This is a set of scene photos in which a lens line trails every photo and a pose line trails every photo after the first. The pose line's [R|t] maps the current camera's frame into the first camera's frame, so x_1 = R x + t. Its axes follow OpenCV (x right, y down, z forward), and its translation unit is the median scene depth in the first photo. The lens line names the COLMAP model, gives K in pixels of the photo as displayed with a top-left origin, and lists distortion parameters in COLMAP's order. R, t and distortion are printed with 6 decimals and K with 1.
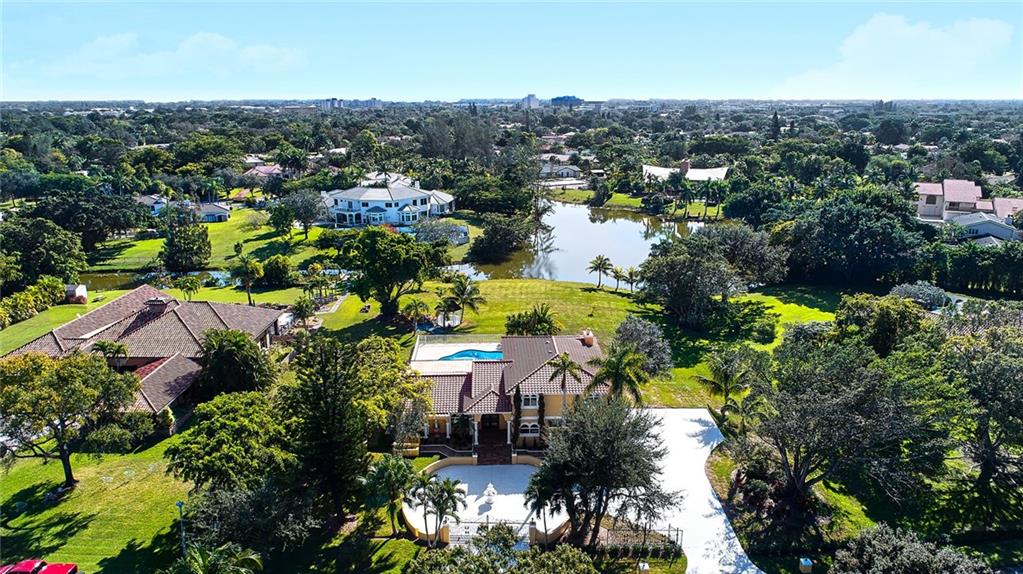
lens RADIAL K [[700.6, 0, 512.6], [0, 700.6, 289.1], [0, 0, 1]] dist [-0.011086, 0.011986]
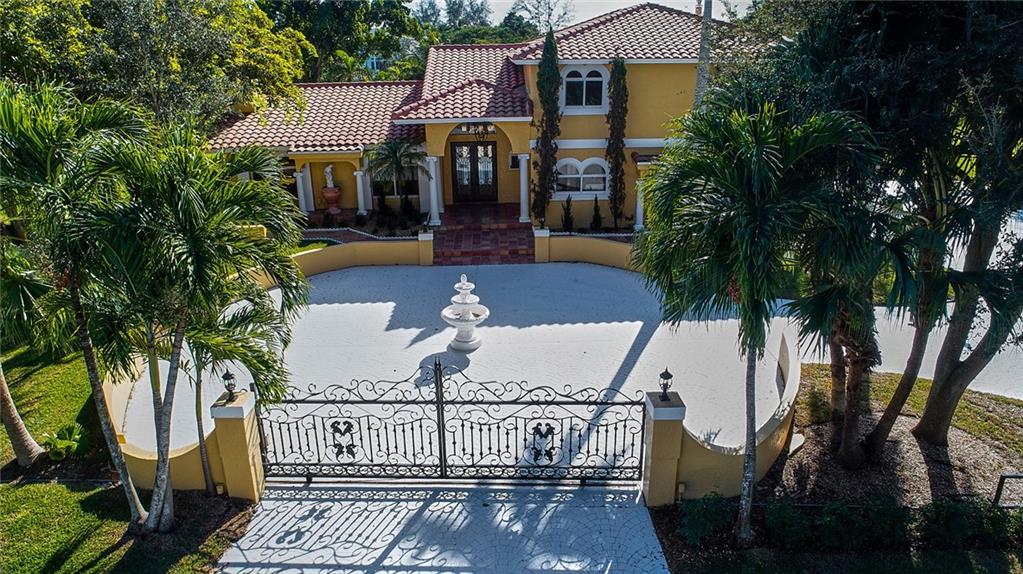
lens RADIAL K [[700.6, 0, 514.2], [0, 700.6, 287.9], [0, 0, 1]] dist [-0.011086, 0.011986]
pose [[0.999929, -0.011409, -0.003574, -0.009807], [0.011666, 0.996483, 0.082975, 0.229478], [0.002615, -0.083011, 0.996545, 0.643718]]
